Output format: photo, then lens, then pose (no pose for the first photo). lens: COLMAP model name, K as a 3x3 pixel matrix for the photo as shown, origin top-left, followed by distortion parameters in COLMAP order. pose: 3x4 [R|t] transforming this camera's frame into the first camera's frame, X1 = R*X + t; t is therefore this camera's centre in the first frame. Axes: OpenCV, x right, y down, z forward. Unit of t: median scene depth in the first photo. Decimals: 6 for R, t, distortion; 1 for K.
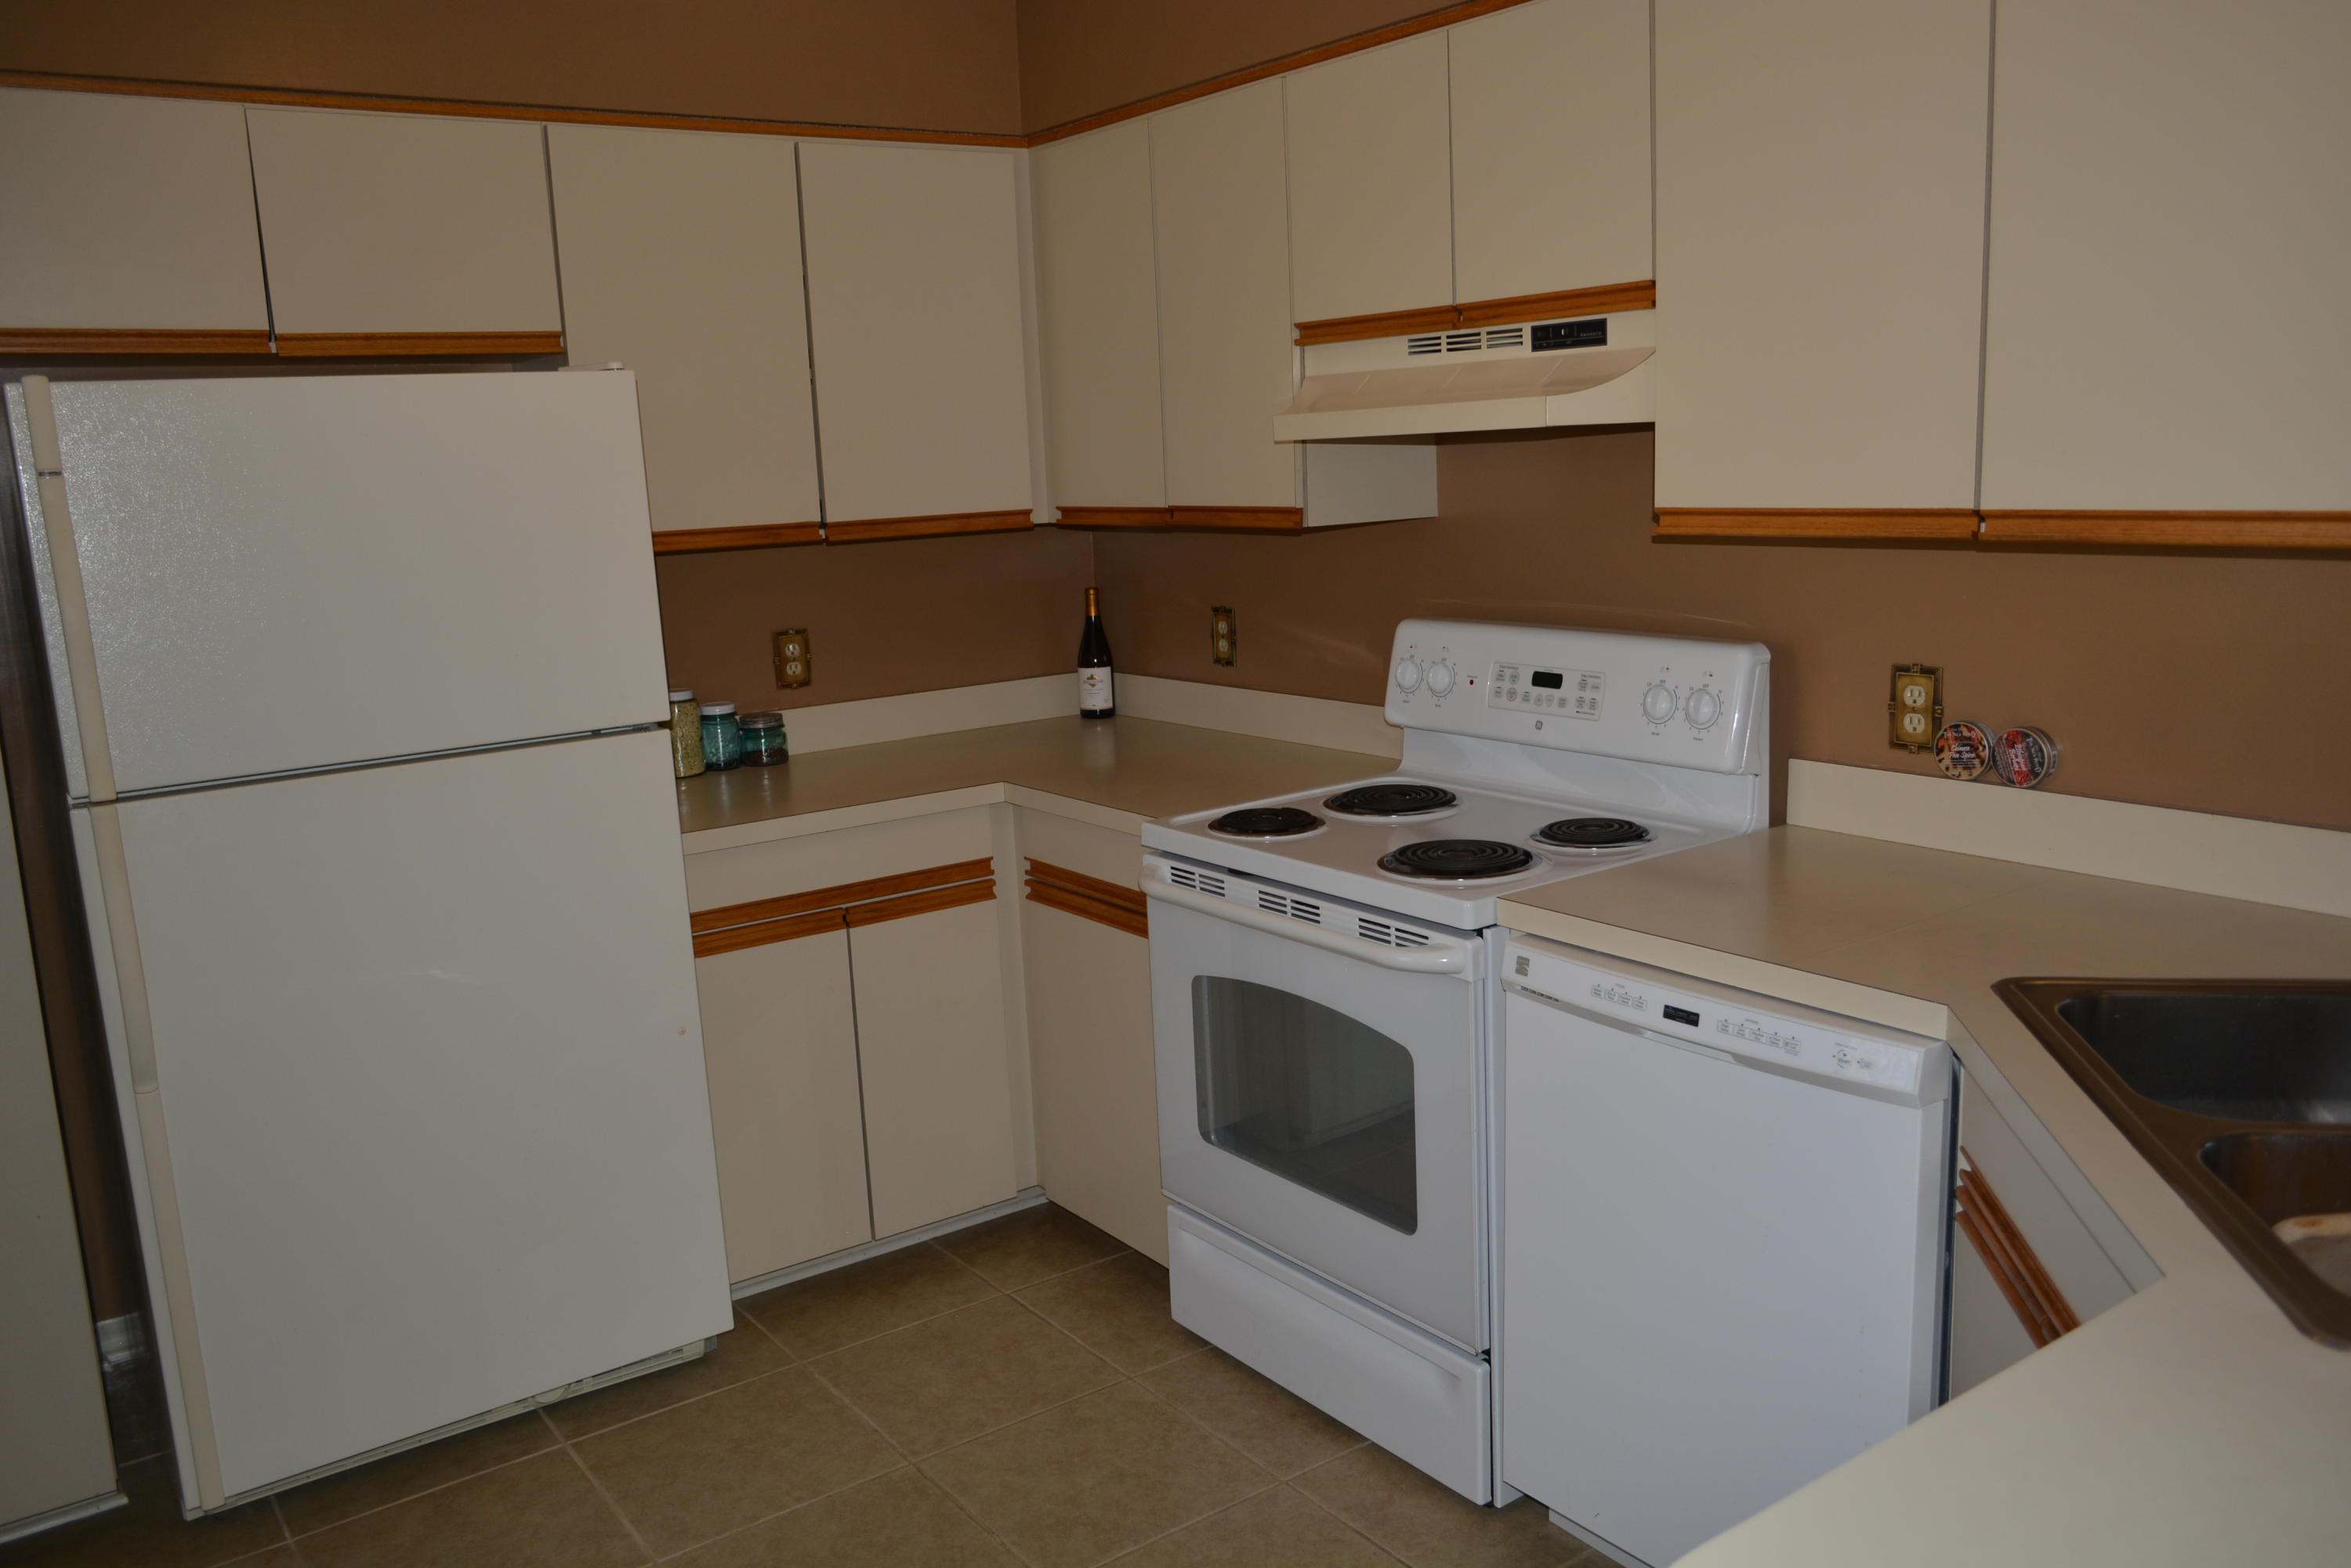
lens RADIAL K [[1837.3, 0, 1159.1], [0, 1837.3, 776.3], [0, 0, 1]] dist [-0.012305, 0.007688]
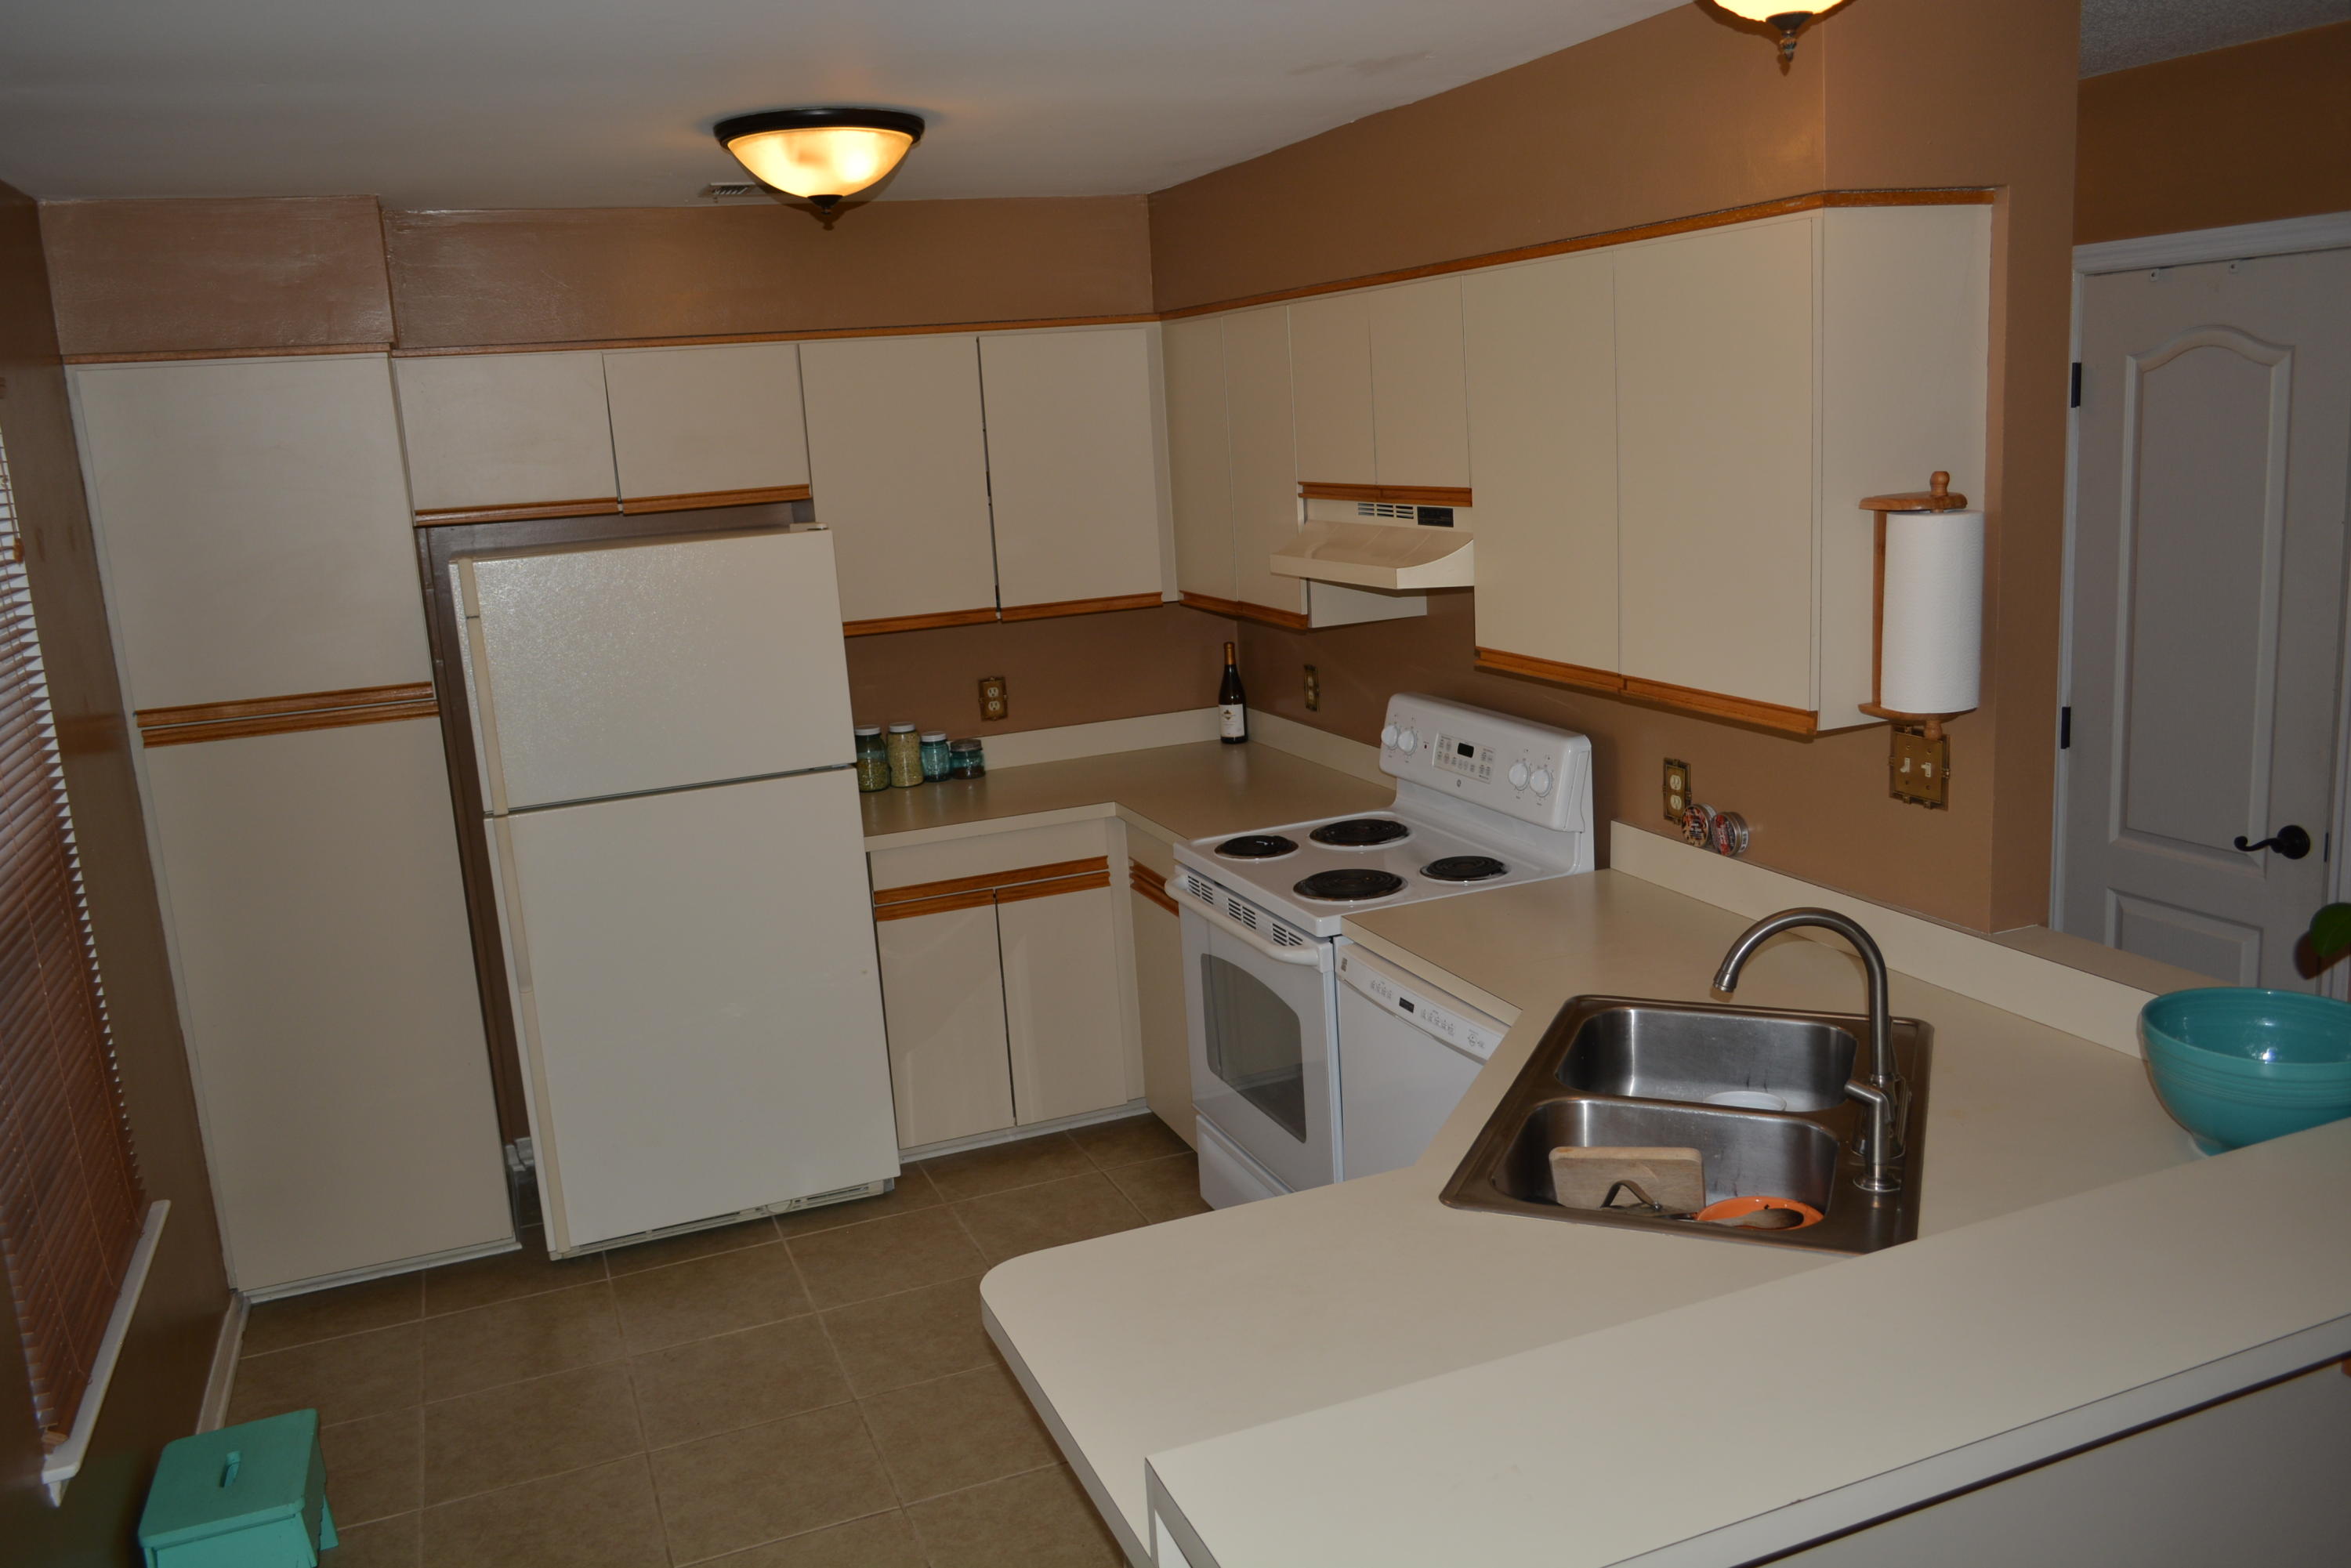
lens RADIAL K [[1837.3, 0, 1159.1], [0, 1837.3, 776.3], [0, 0, 1]] dist [-0.012305, 0.007688]
pose [[0.969847, 0.032278, -0.241568, 0.314094], [-0.023601, 0.998971, 0.038730, -0.078876], [0.242570, -0.031861, 0.969611, -0.361340]]
